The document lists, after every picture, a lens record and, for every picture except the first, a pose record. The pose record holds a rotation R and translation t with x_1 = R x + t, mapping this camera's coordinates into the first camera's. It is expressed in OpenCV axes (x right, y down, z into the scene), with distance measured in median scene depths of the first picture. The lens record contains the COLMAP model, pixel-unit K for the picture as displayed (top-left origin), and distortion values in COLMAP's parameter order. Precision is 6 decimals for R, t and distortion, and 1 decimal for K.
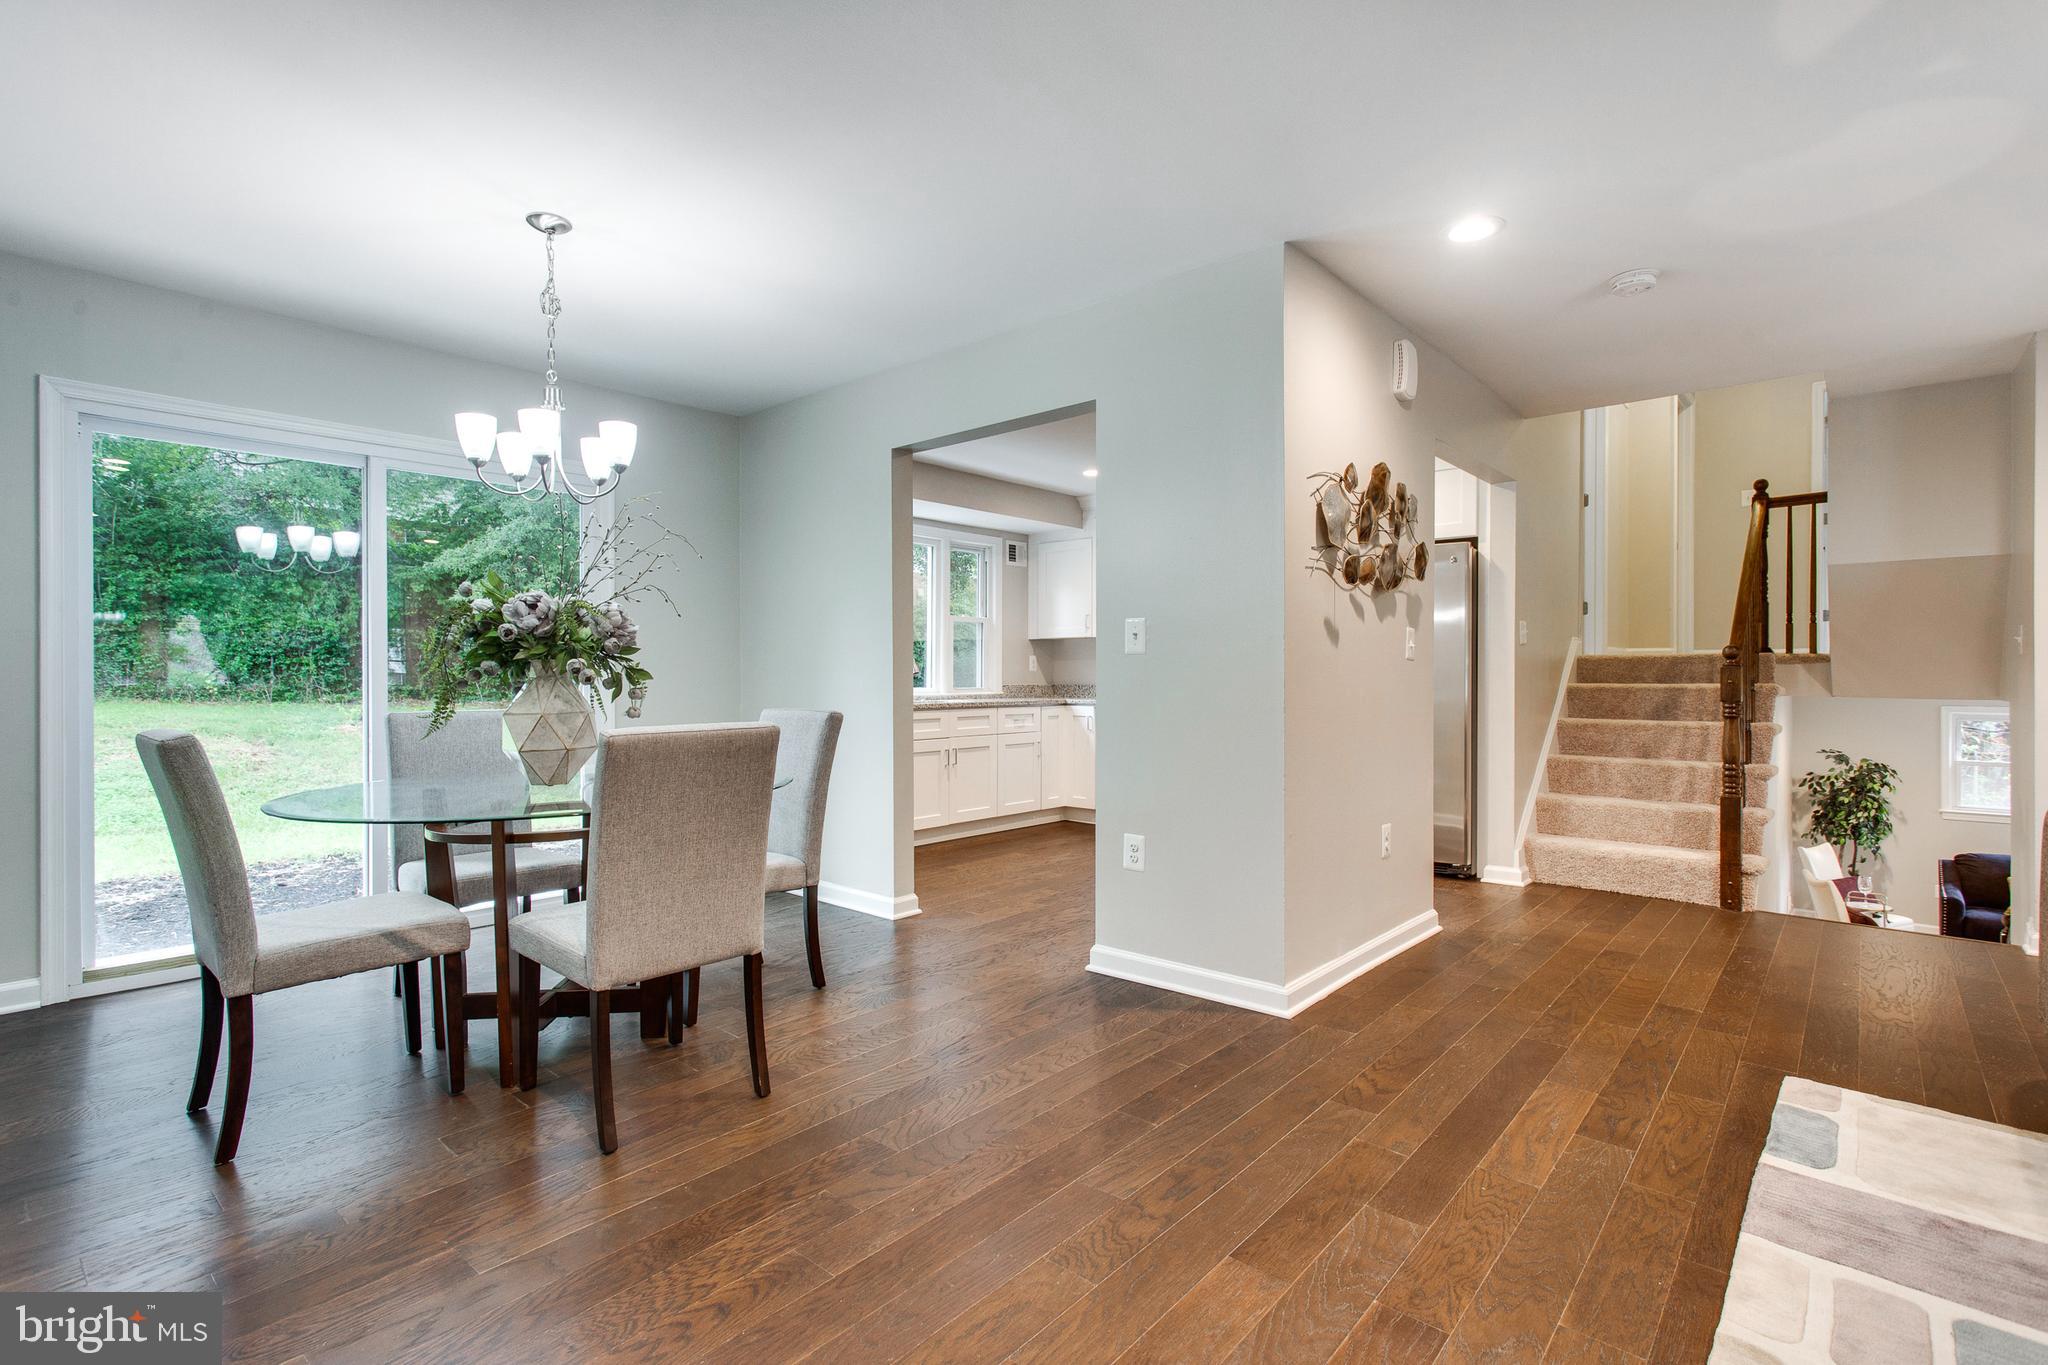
lens RADIAL K [[969.6, 0, 1011.1], [0, 969.6, 676.8], [0, 0, 1]] dist [0.004088, 0.001281]
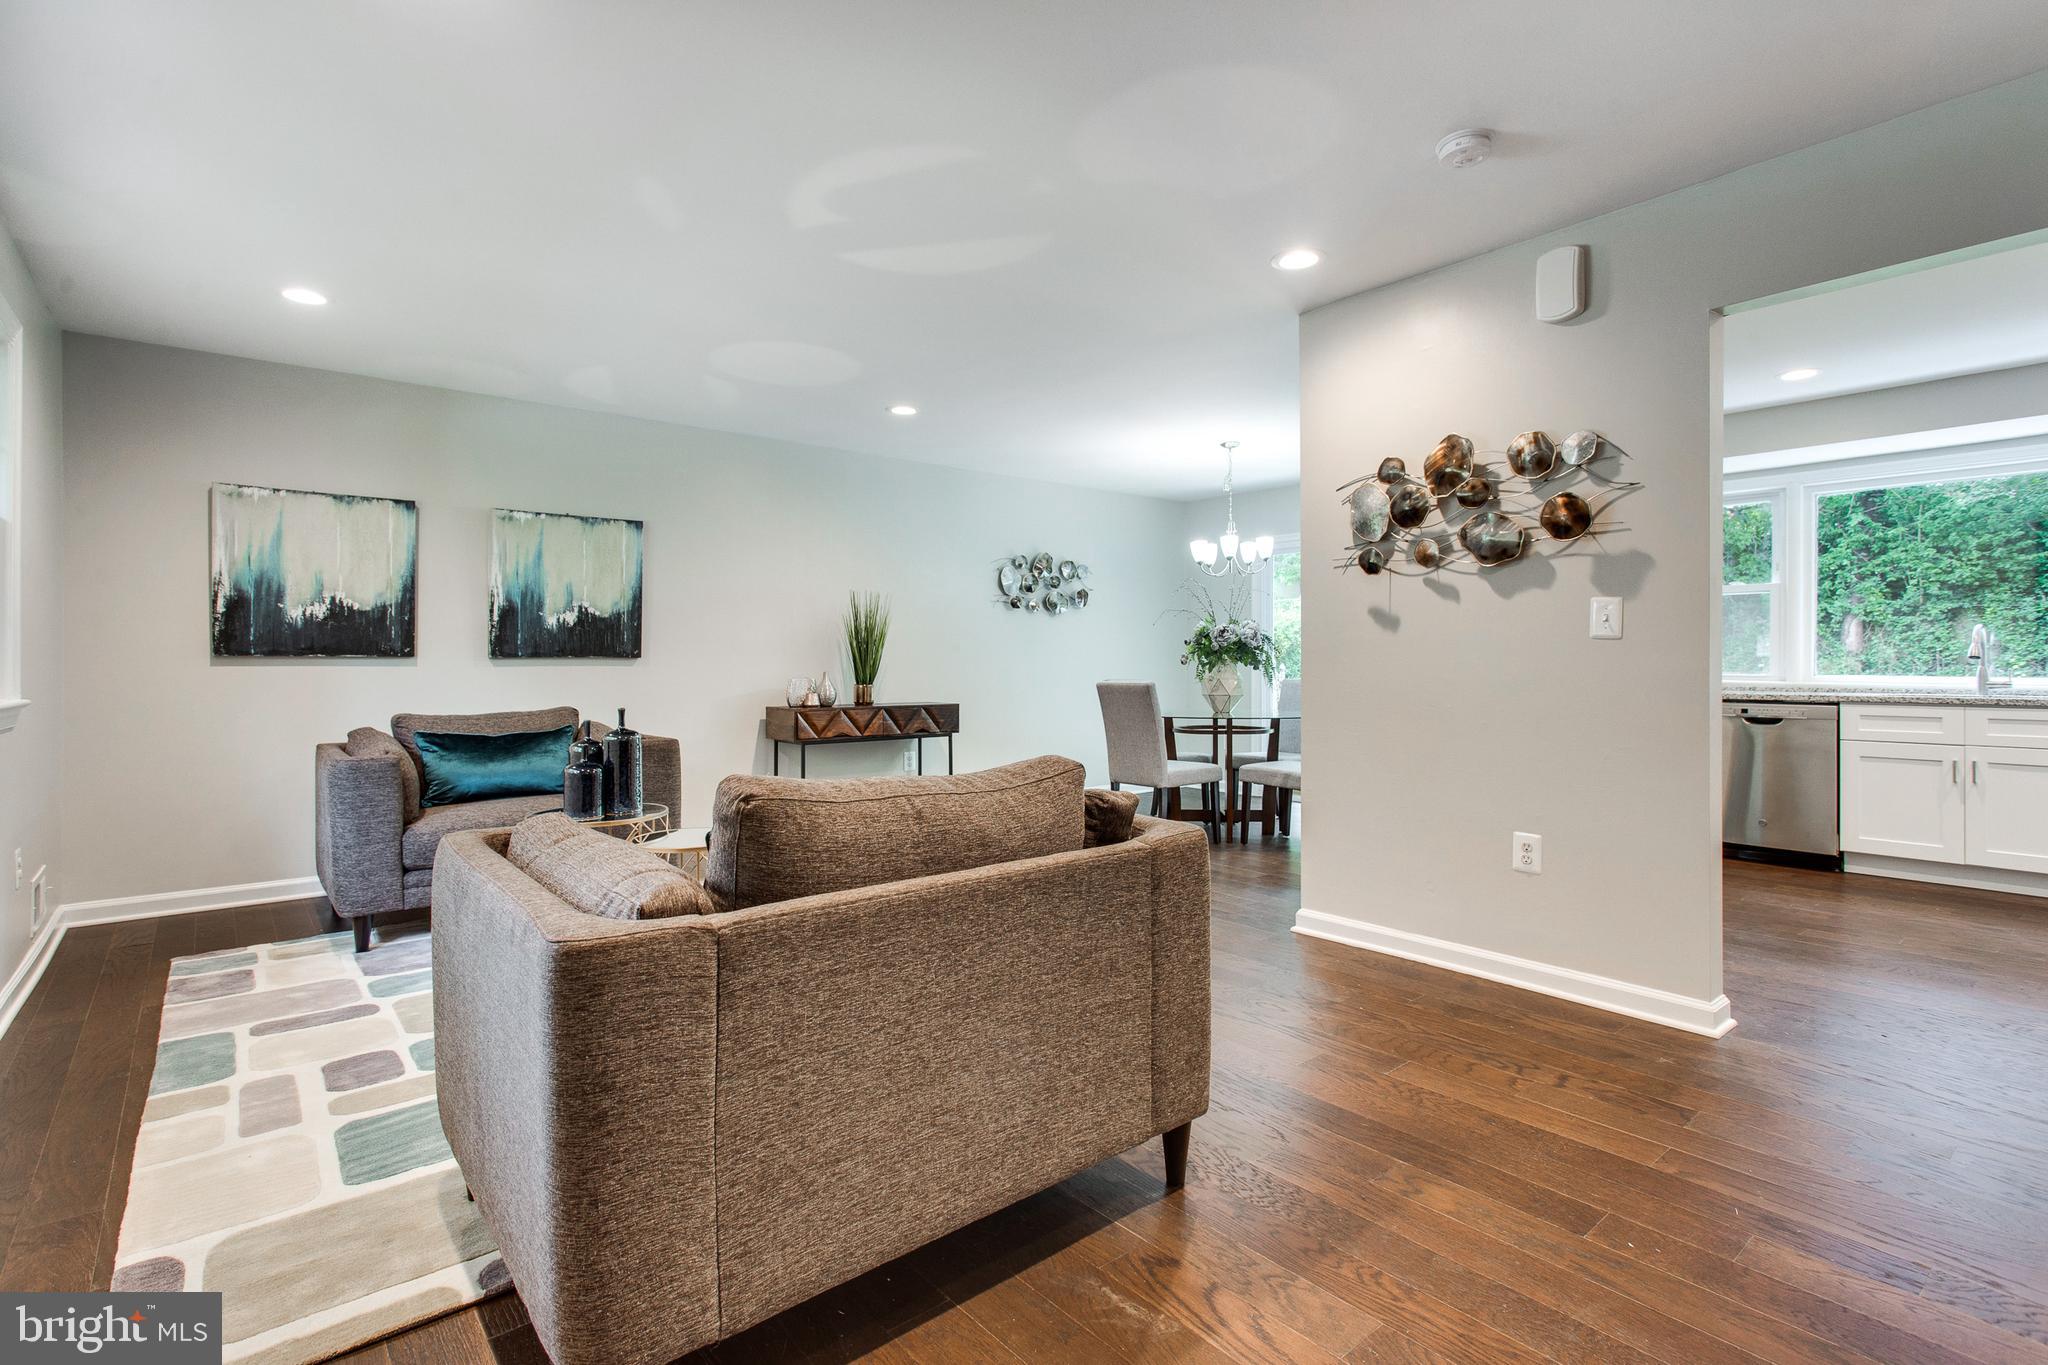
lens RADIAL K [[978.7, 0, 1006.3], [0, 978.7, 662.0], [0, 0, 1]] dist [0.005059, 0.001510]
pose [[-0.169122, 0.000409, -0.985595, 1.416902], [-0.001339, 0.999999, 0.000645, 0.000993], [0.985594, 0.001429, -0.169121, 0.747124]]
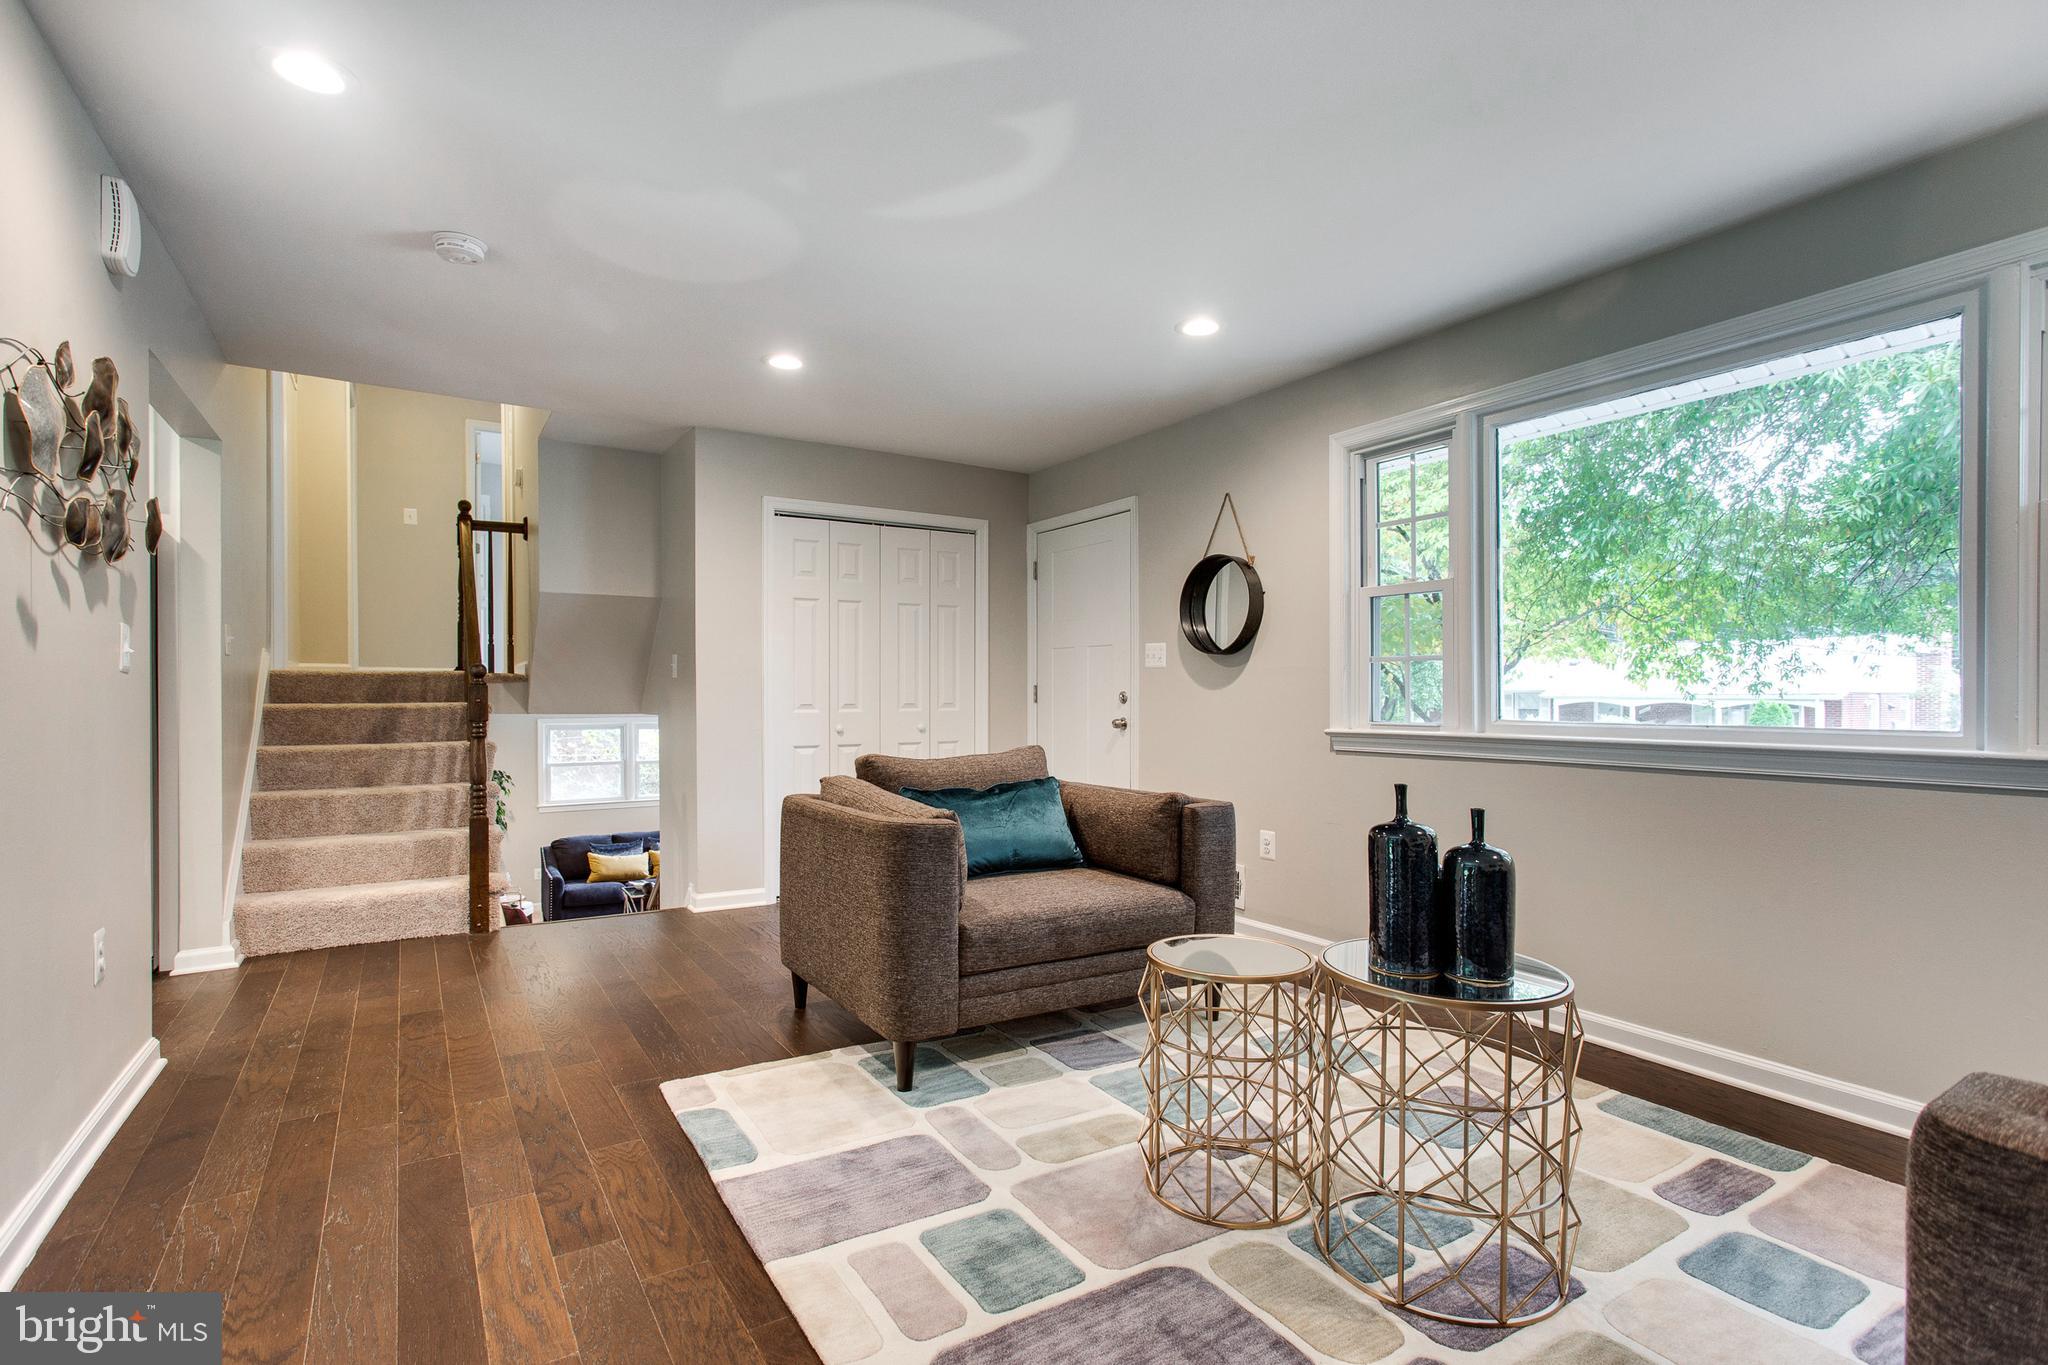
lens RADIAL K [[967.4, 0, 1023.4], [0, 967.4, 698.7], [0, 0, 1]] dist [0.002863, 0.000879]
pose [[0.273887, -0.005441, 0.961747, -0.062910], [0.000424, 0.999985, 0.005536, -0.003150], [-0.961762, -0.001108, 0.273885, 0.261997]]
